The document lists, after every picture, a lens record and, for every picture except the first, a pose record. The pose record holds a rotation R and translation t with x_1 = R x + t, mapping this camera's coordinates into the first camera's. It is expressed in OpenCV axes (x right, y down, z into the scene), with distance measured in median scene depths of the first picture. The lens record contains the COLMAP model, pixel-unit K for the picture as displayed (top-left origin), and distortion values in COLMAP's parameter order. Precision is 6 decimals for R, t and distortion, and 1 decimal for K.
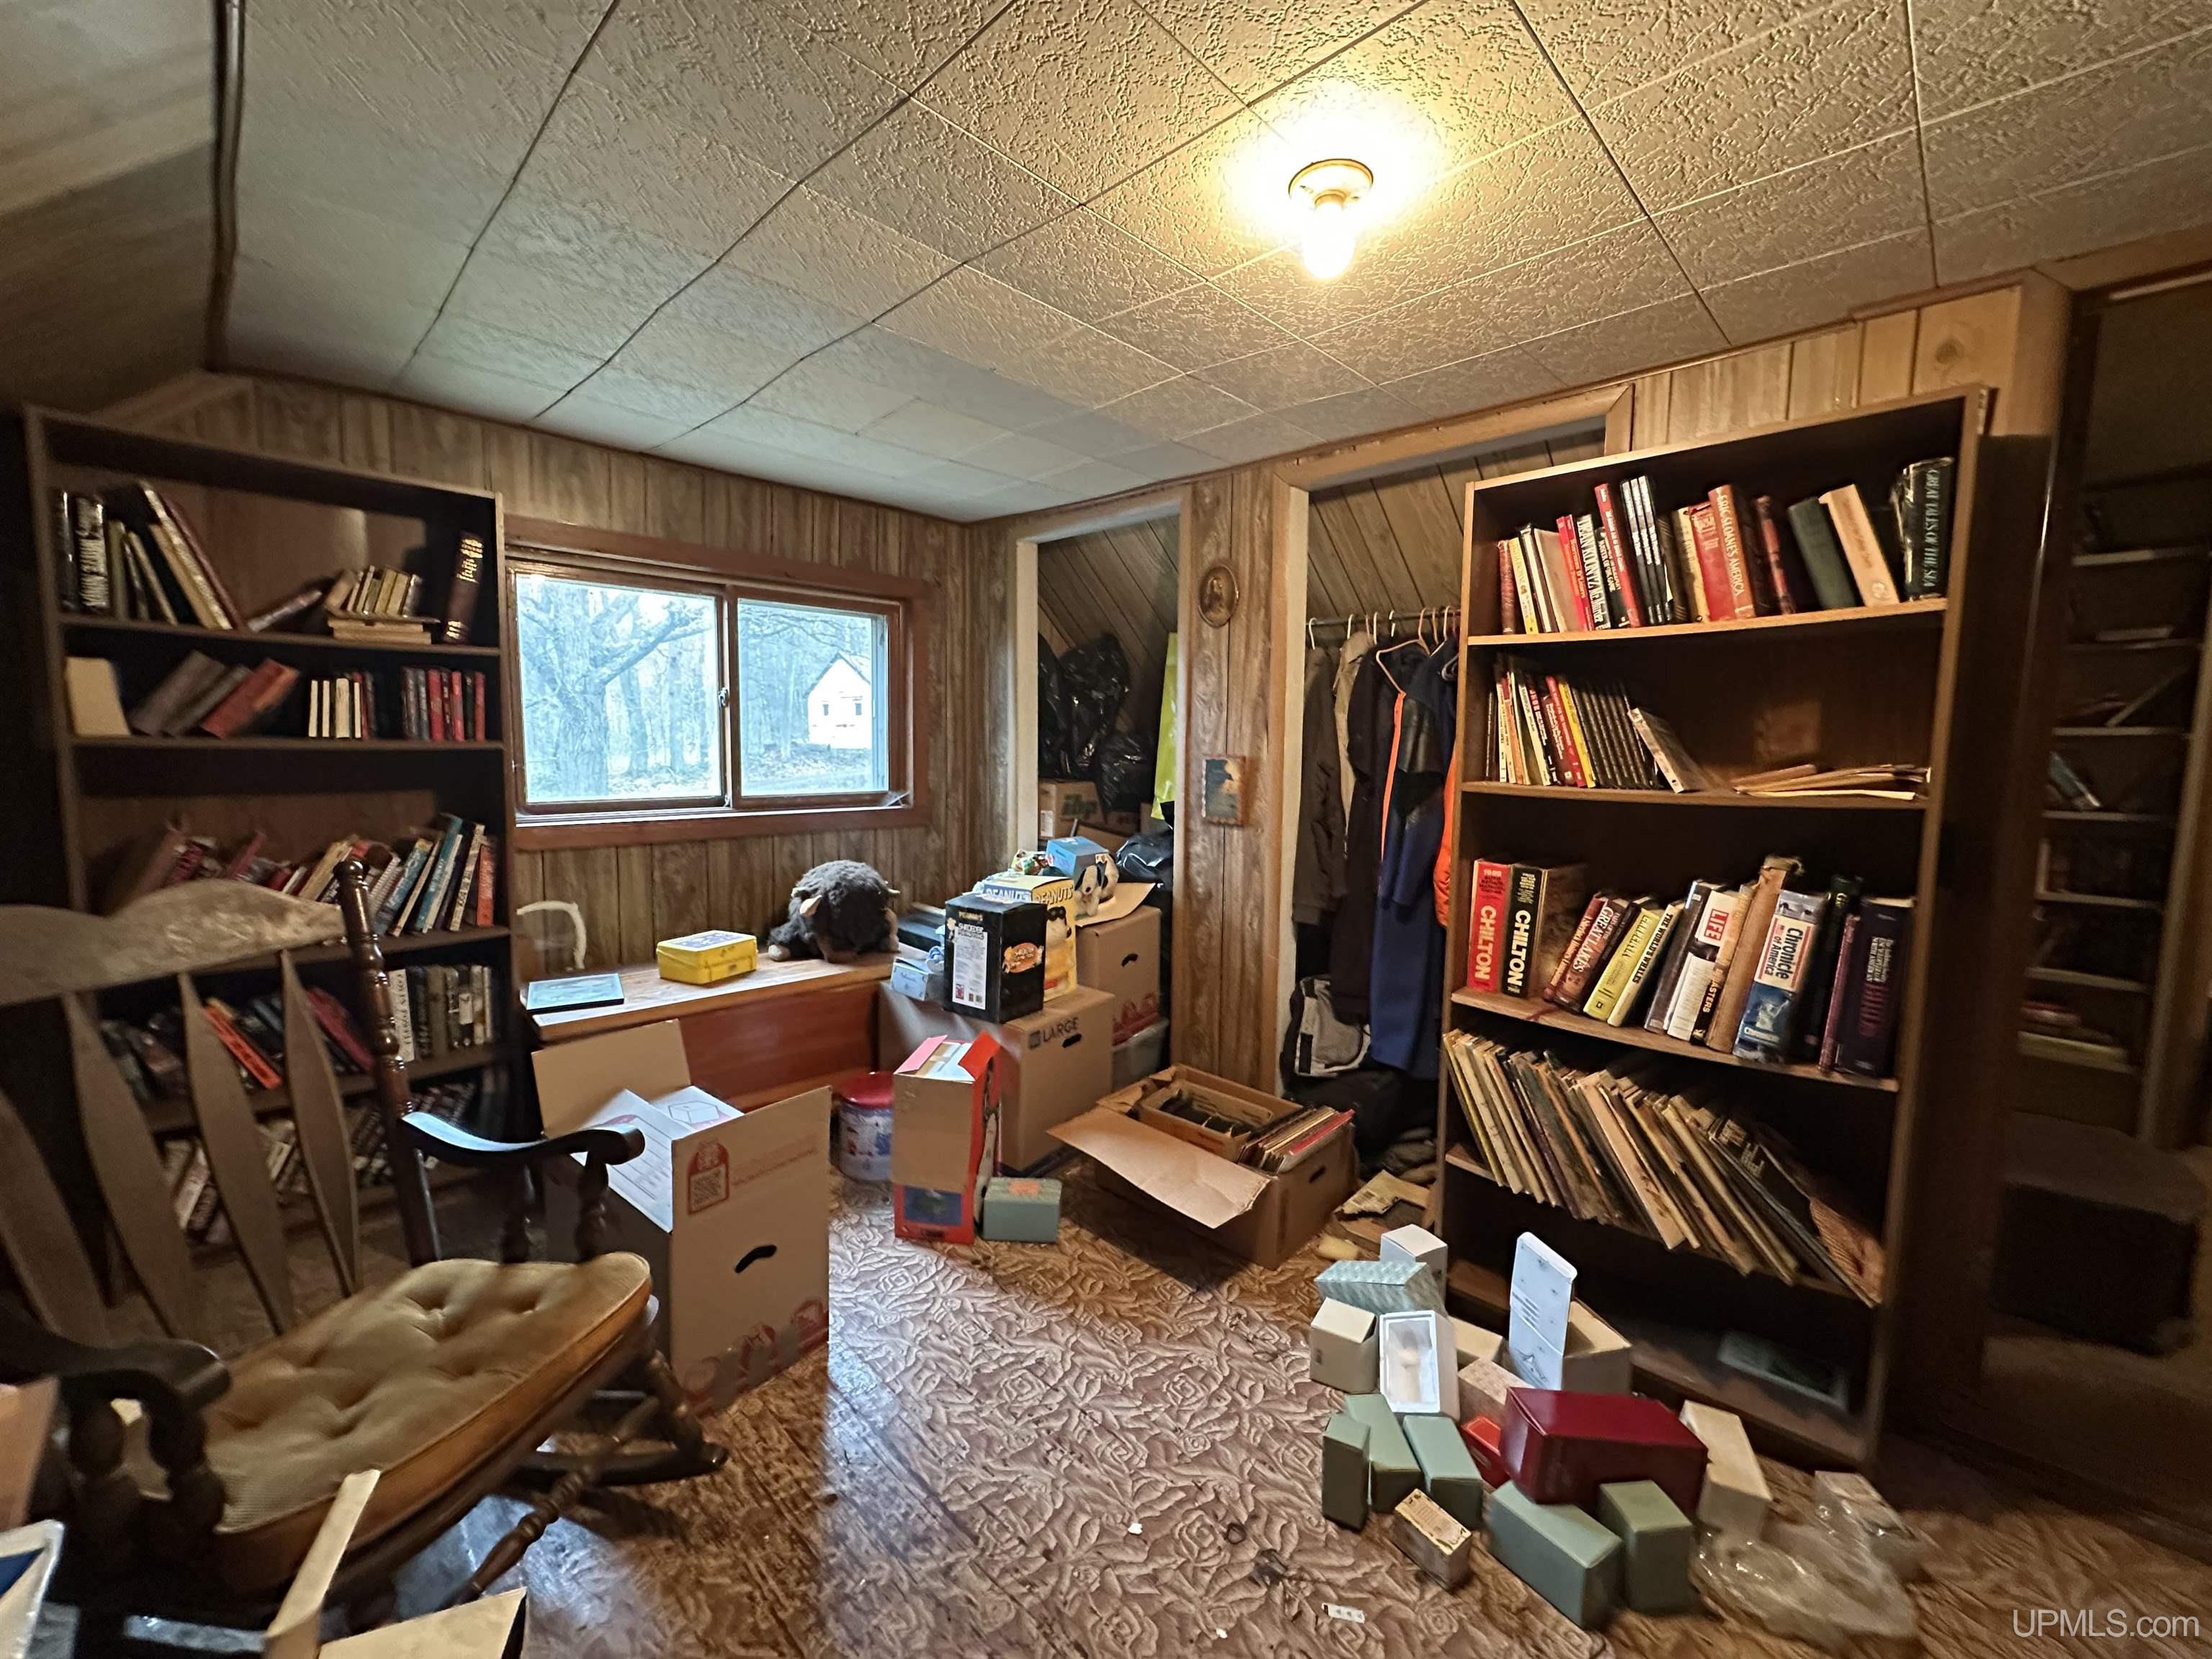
lens RADIAL K [[878.3, 0, 1106.0], [0, 878.3, 829.5], [0, 0, 1]] dist [0.002069, 0.000105]
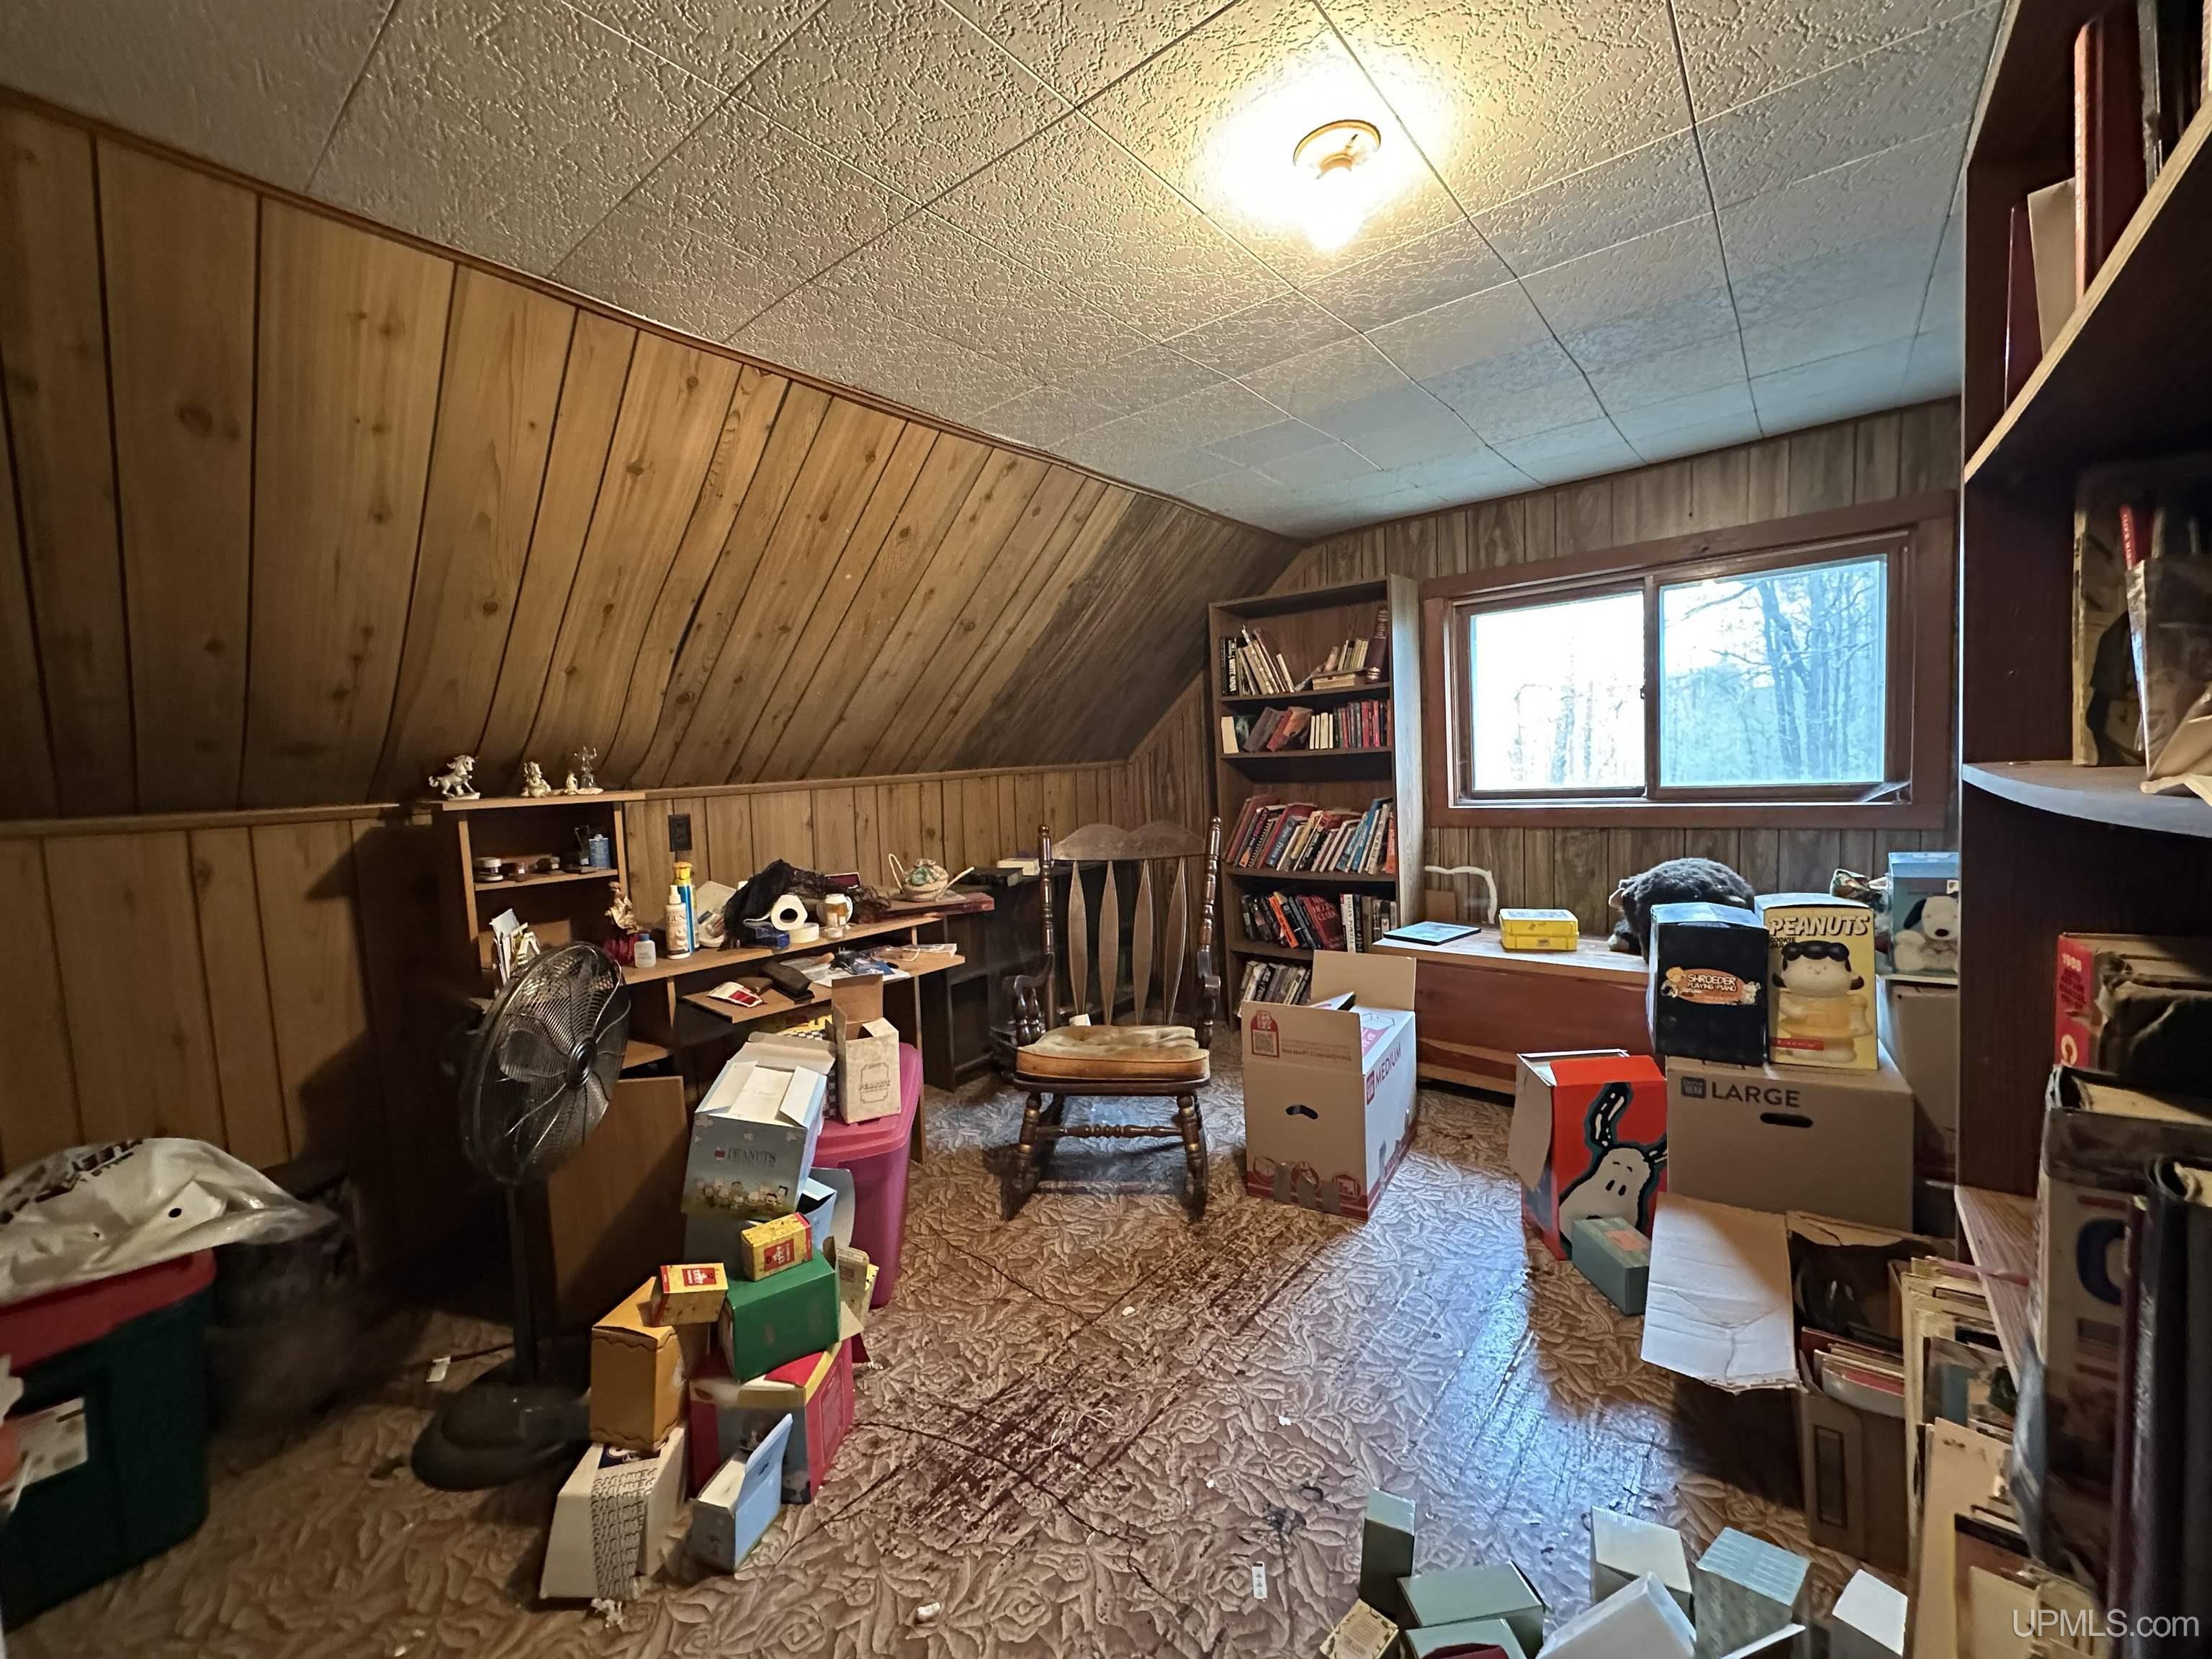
lens RADIAL K [[881.7, 0, 1106.0], [0, 881.7, 829.5], [0, 0, 1]] dist [-0.000332, -0.000009]
pose [[0.101694, 0.054735, -0.993309, 0.762916], [-0.047883, 0.997597, 0.050069, -0.015055], [0.993663, 0.042470, 0.104070, 0.423079]]
